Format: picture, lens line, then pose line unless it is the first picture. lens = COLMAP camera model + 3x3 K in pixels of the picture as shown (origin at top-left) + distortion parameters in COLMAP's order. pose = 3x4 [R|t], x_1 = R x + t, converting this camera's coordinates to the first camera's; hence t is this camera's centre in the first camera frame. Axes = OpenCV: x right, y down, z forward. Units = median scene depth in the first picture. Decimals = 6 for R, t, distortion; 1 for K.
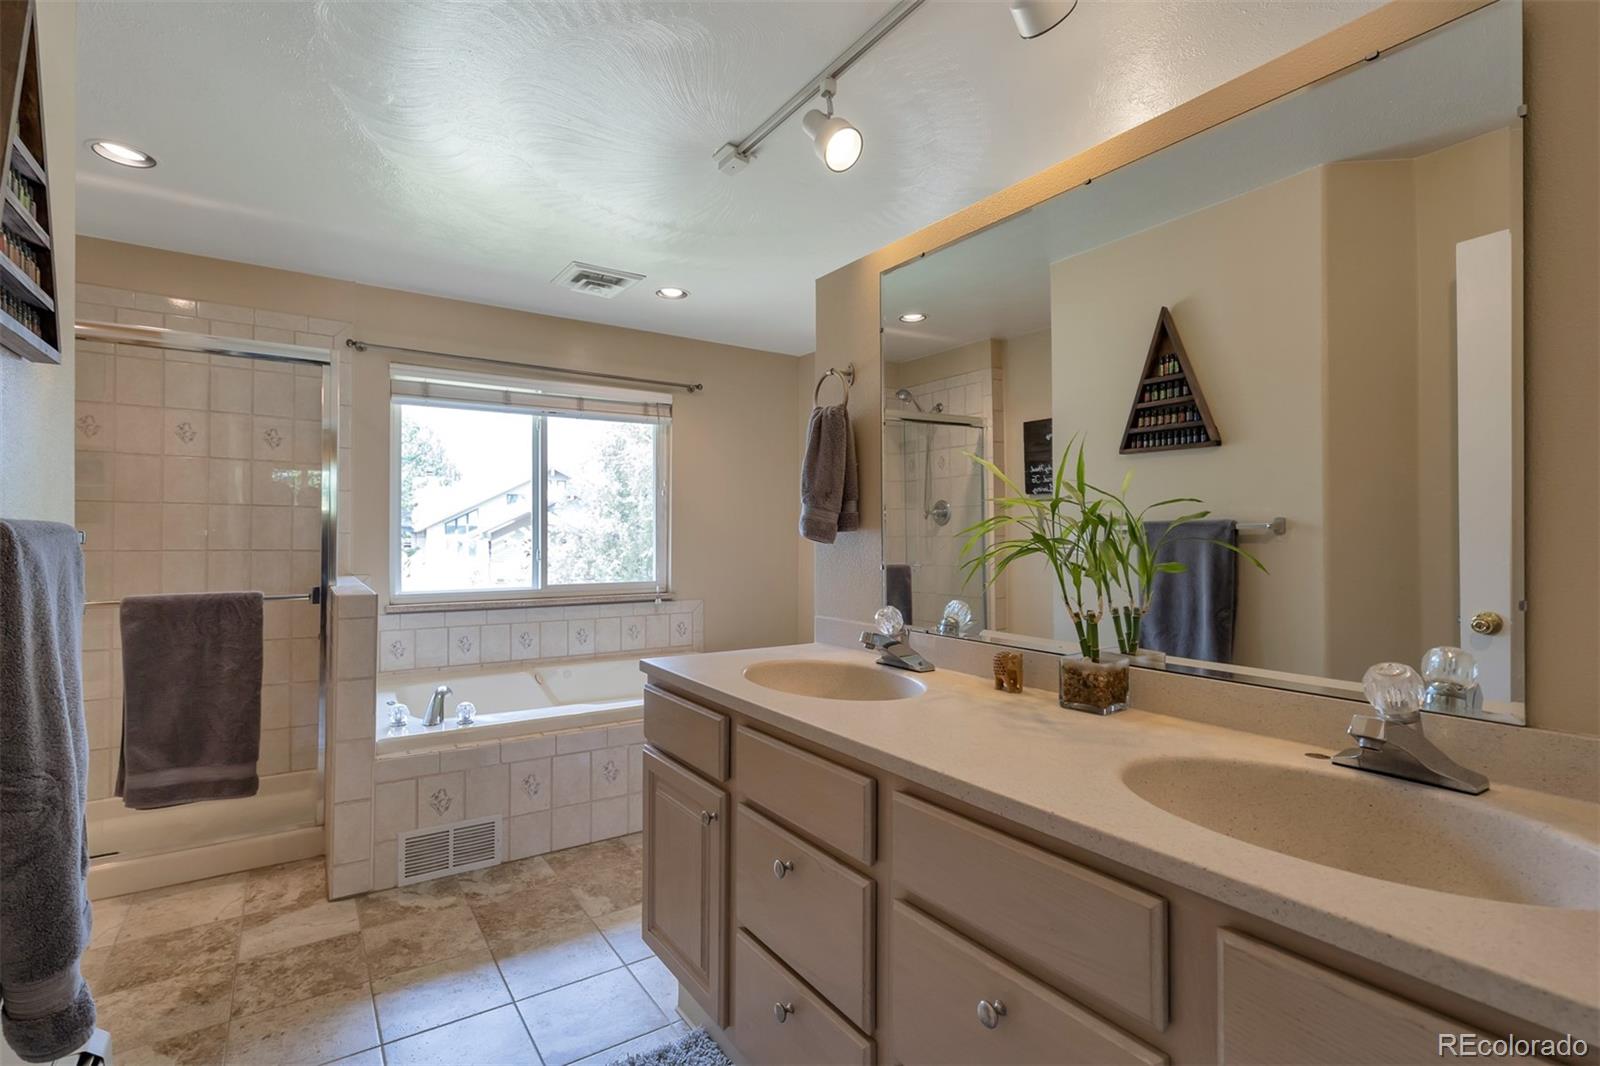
lens RADIAL K [[747.4, 0, 799.6], [0, 747.4, 540.1], [0, 0, 1]] dist [-0.003866, 0.000172]
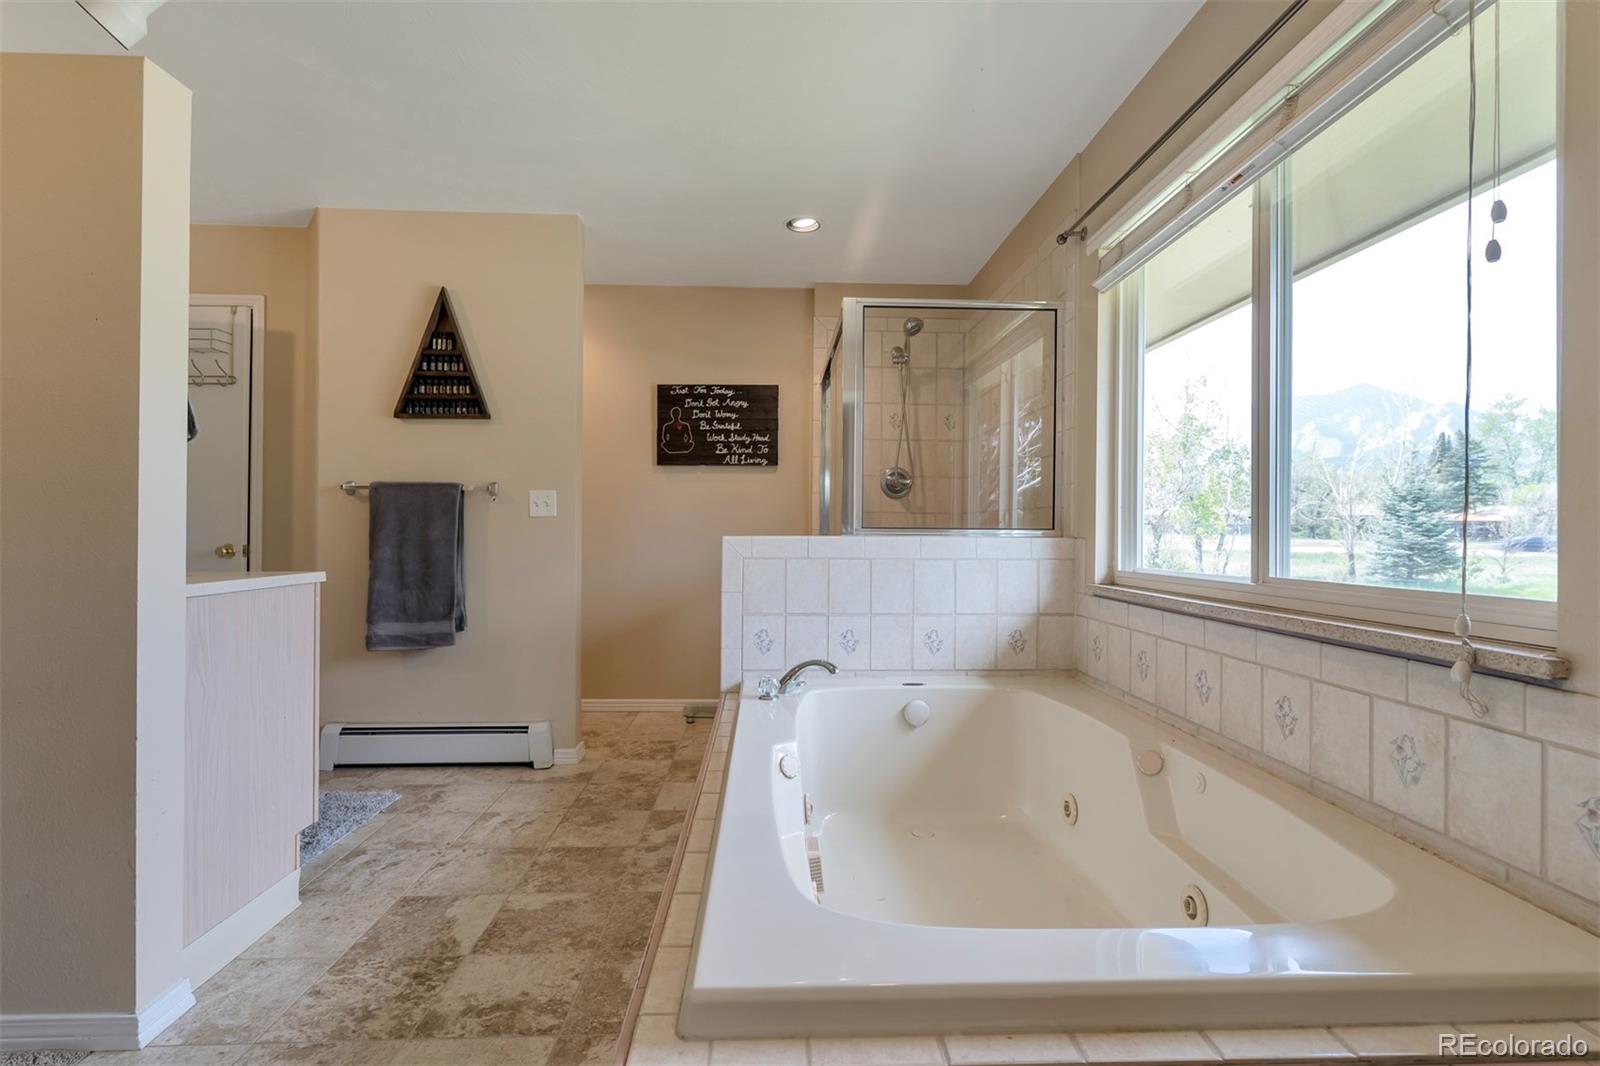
lens RADIAL K [[747.4, 0, 797.8], [0, 747.4, 524.6], [0, 0, 1]] dist [-0.003866, 0.000172]
pose [[-0.535635, -0.009382, -0.844397, 0.325760], [-0.008448, 0.999948, -0.005751, 0.066975], [0.844407, 0.004053, -0.535687, 1.920137]]
